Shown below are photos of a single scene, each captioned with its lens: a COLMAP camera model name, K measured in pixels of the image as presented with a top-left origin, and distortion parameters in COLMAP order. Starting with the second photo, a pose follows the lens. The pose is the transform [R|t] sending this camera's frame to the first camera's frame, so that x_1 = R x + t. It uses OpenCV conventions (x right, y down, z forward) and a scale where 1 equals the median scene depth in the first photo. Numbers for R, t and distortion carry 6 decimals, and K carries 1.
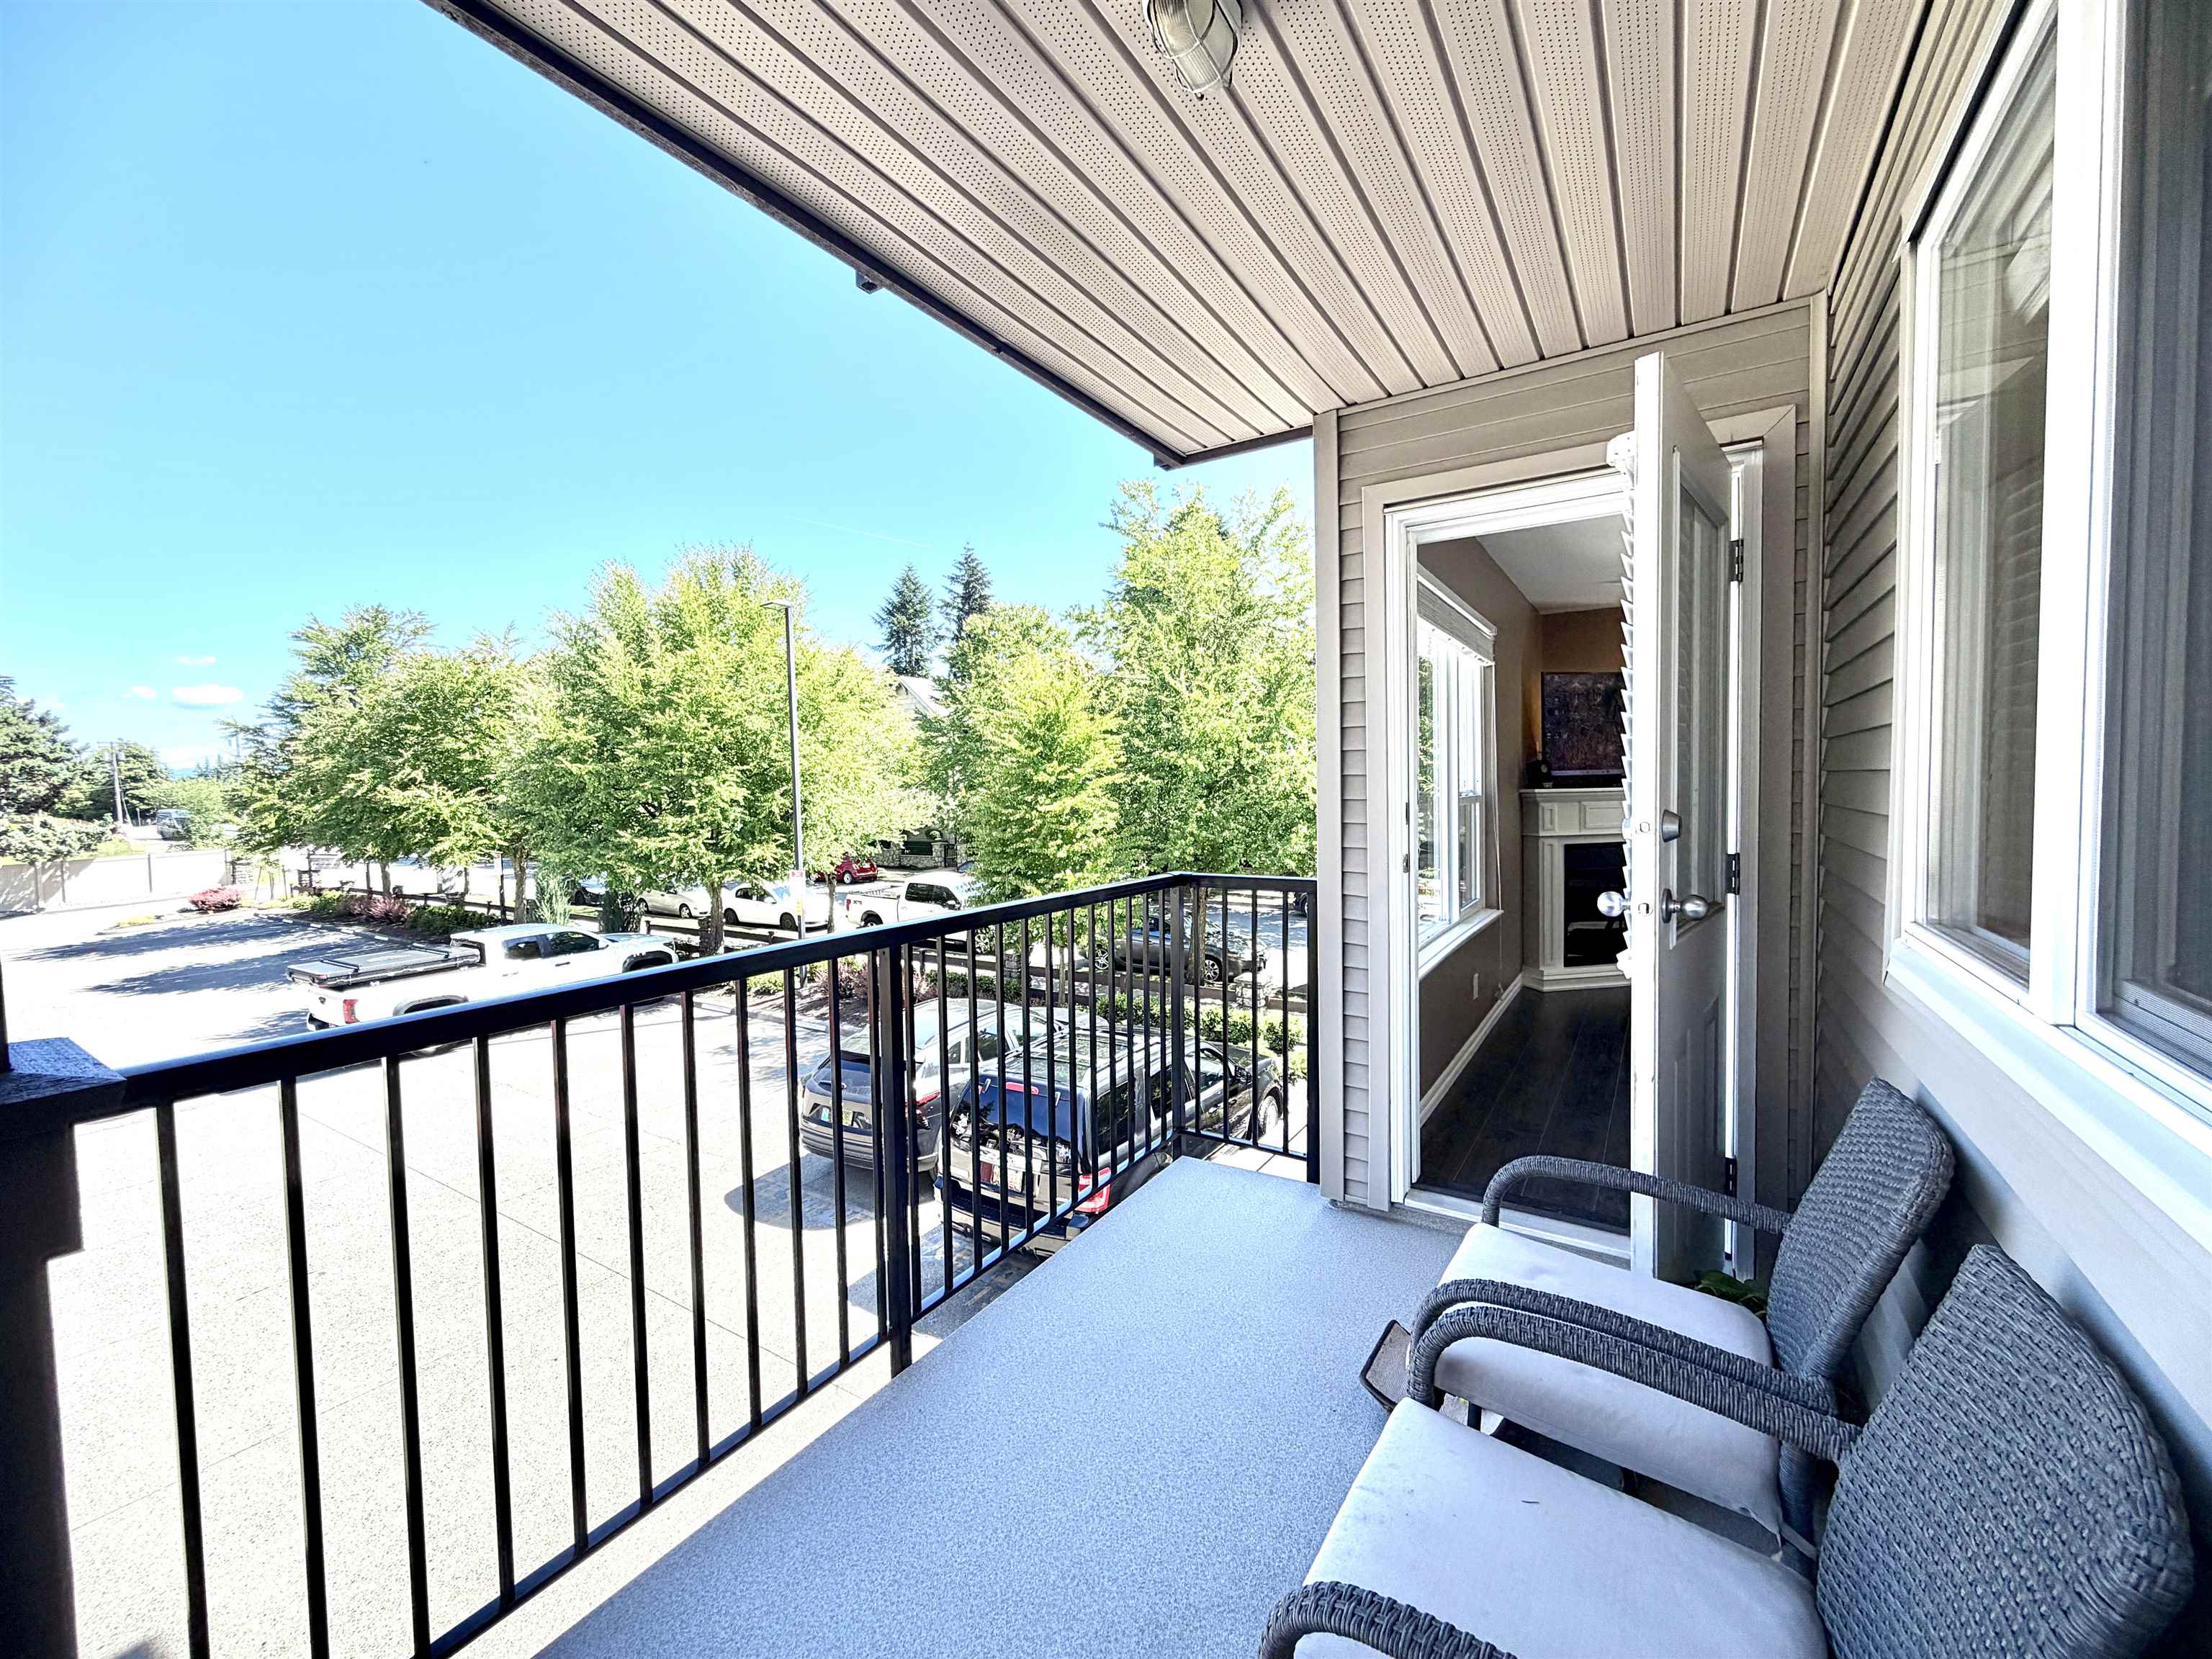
lens RADIAL K [[882.8, 0, 1098.3], [0, 882.8, 827.9], [0, 0, 1]] dist [0.001025, 0.000185]
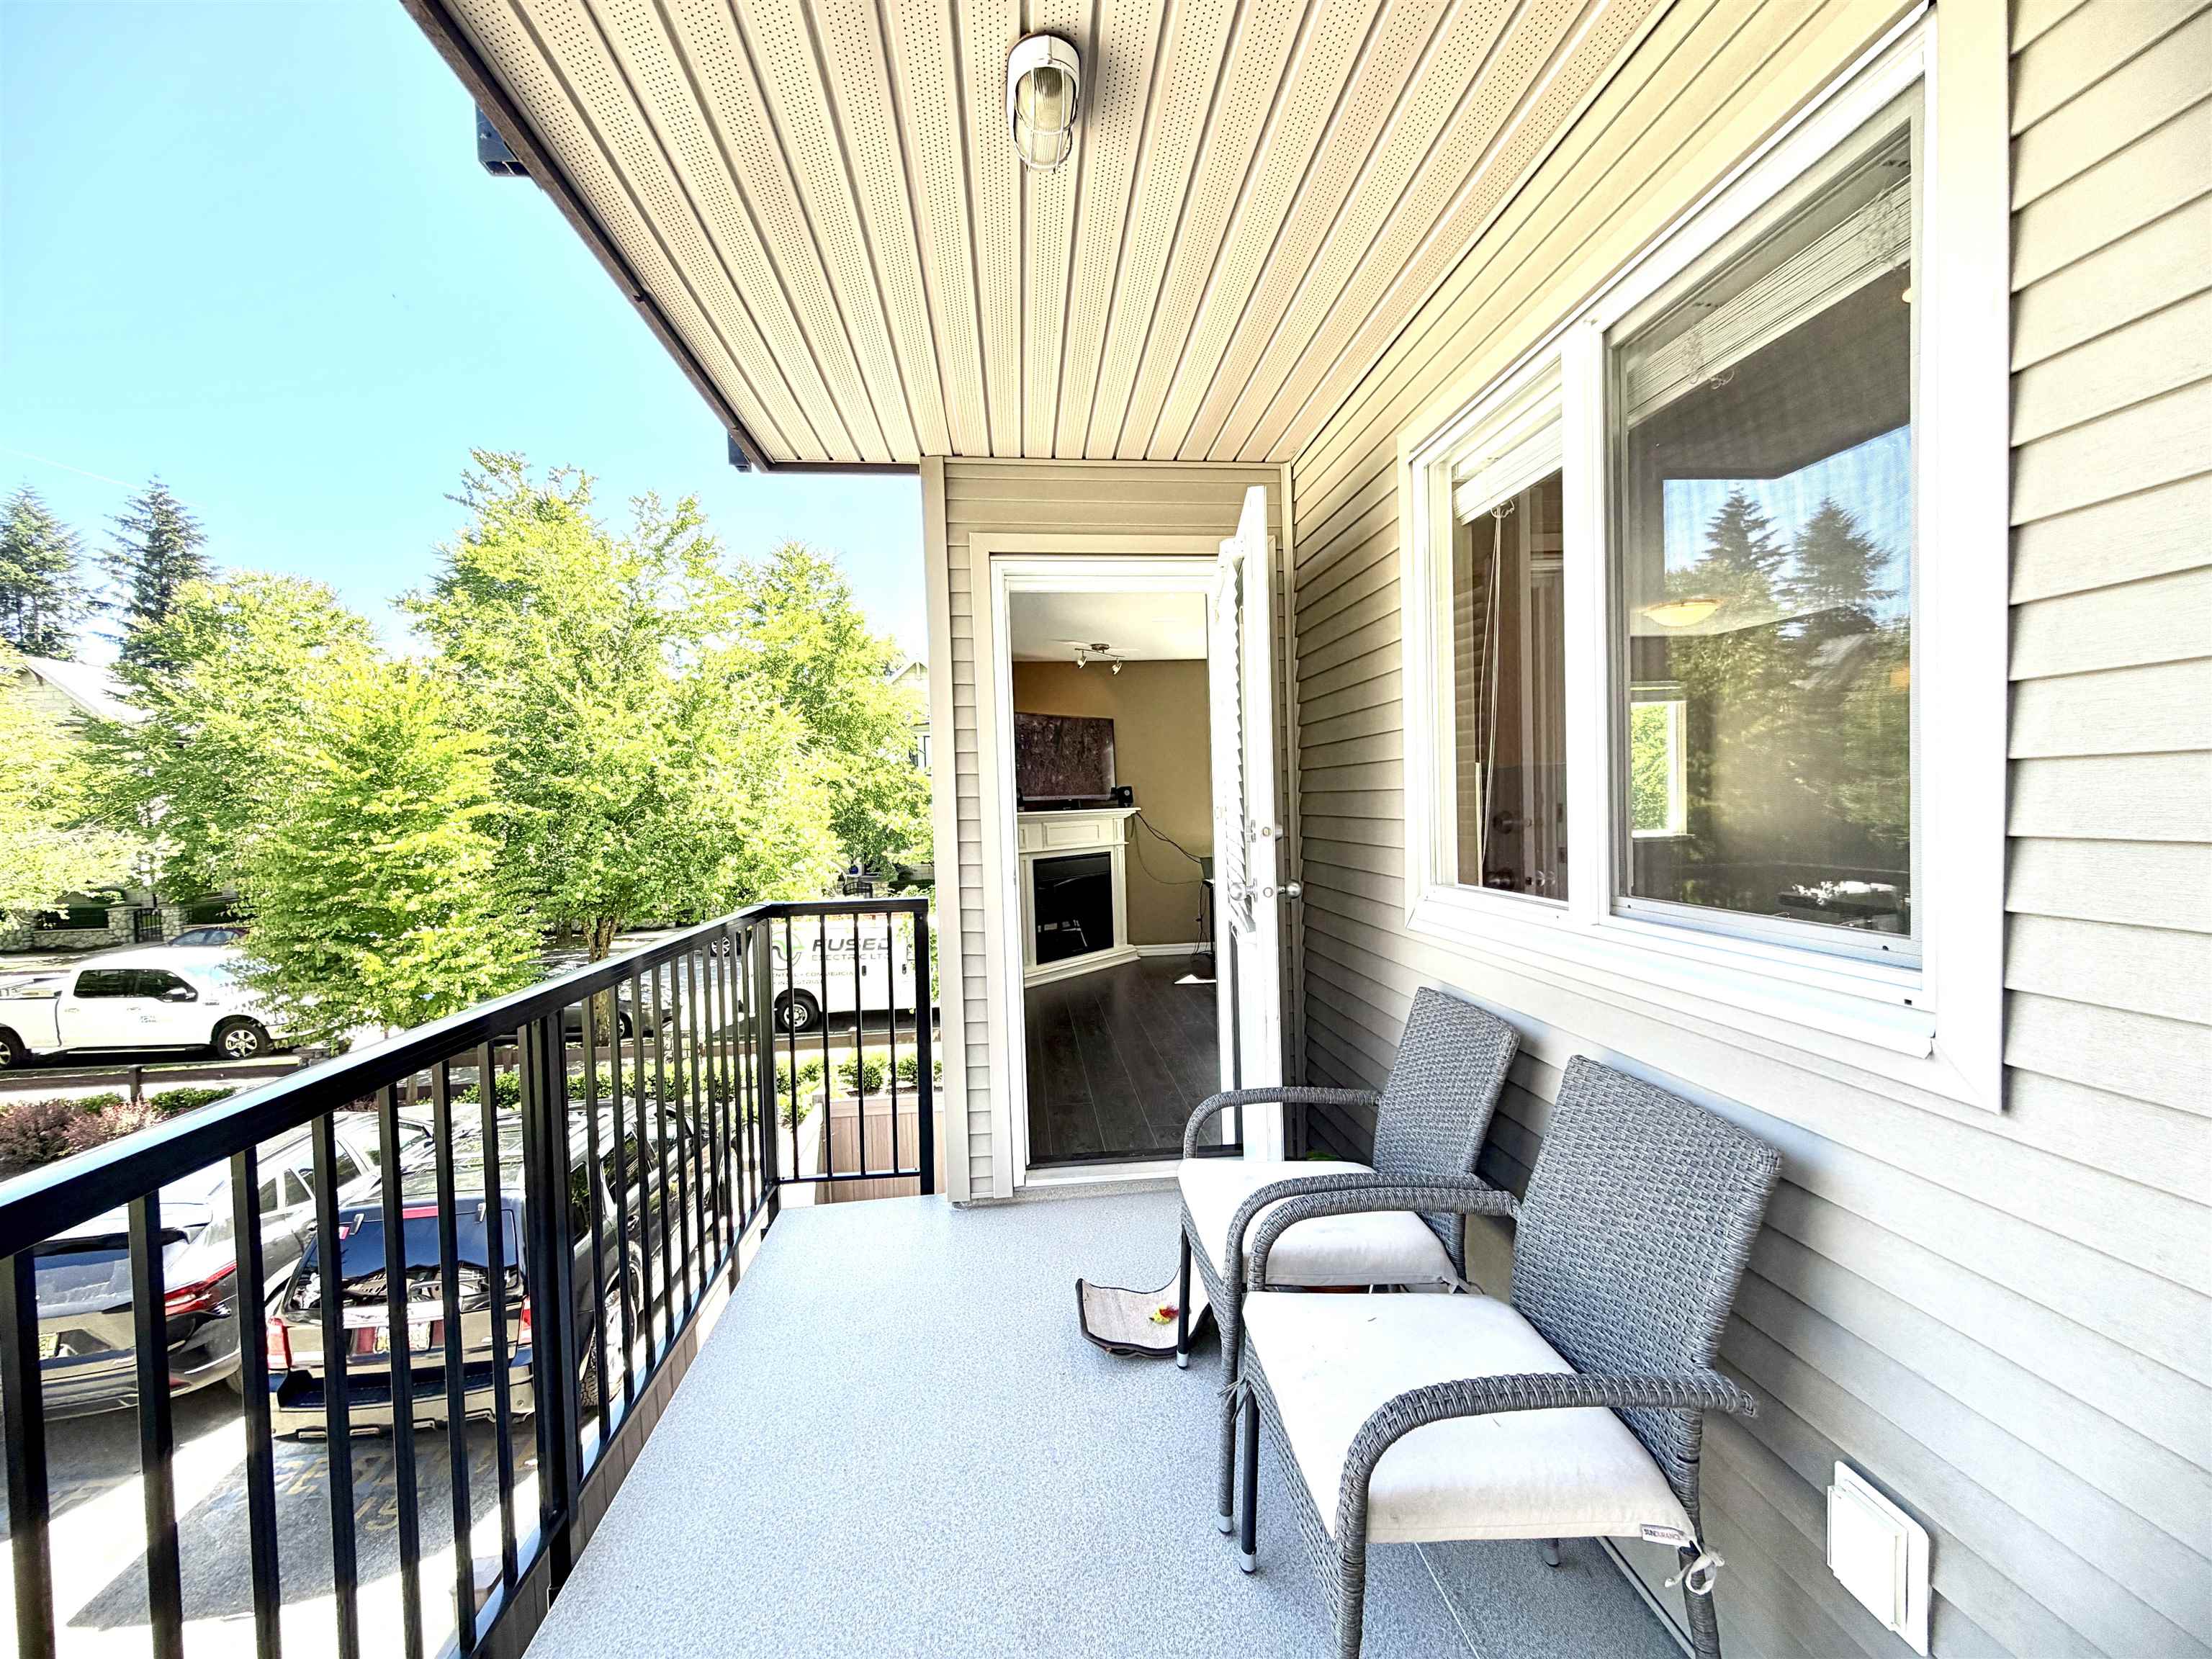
lens RADIAL K [[880.6, 0, 1099.4], [0, 880.6, 828.2], [0, 0, 1]] dist [0.001574, 0.000660]
pose [[0.782674, -0.021107, 0.622073, -0.048262], [0.041931, 0.998942, -0.018862, 0.001029], [-0.621017, 0.040848, 0.782732, 0.012042]]
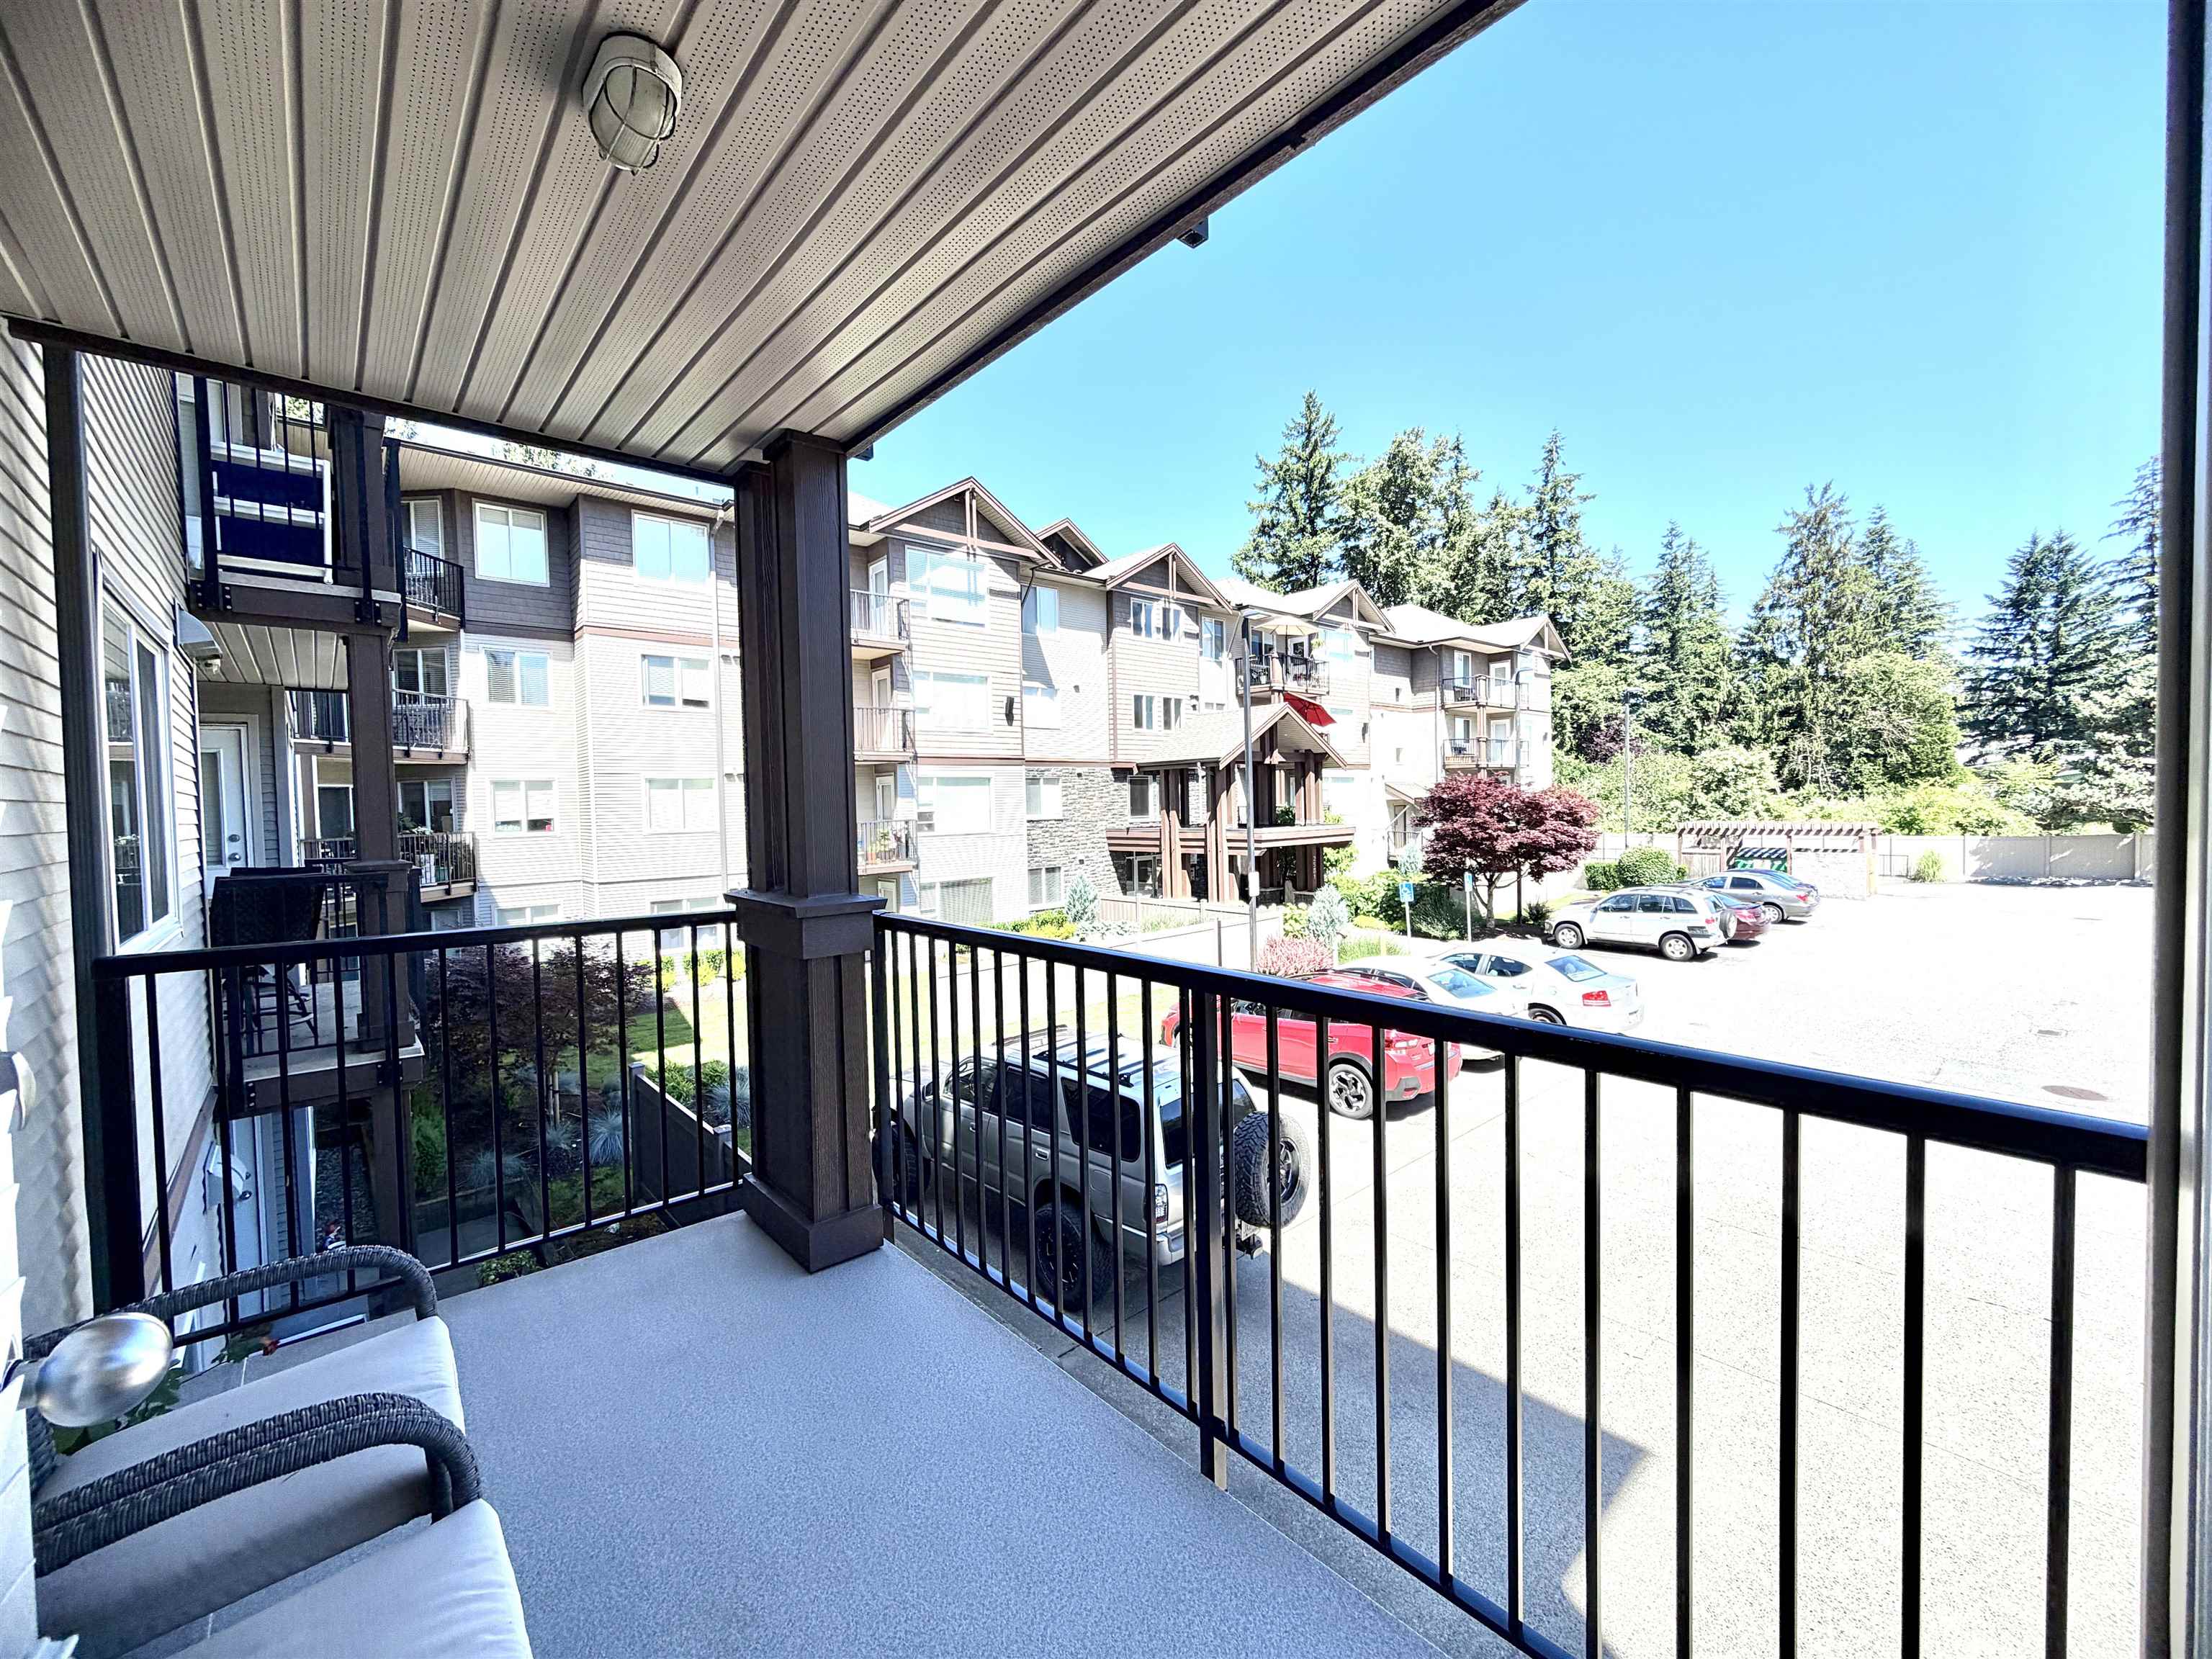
lens RADIAL K [[882.8, 0, 1098.3], [0, 882.8, 827.9], [0, 0, 1]] dist [0.001025, 0.000185]
pose [[-0.267703, 0.053215, -0.962031, 0.089181], [-0.014715, 0.998131, 0.059306, -0.010853], [0.963389, 0.030033, -0.266419, 0.161346]]
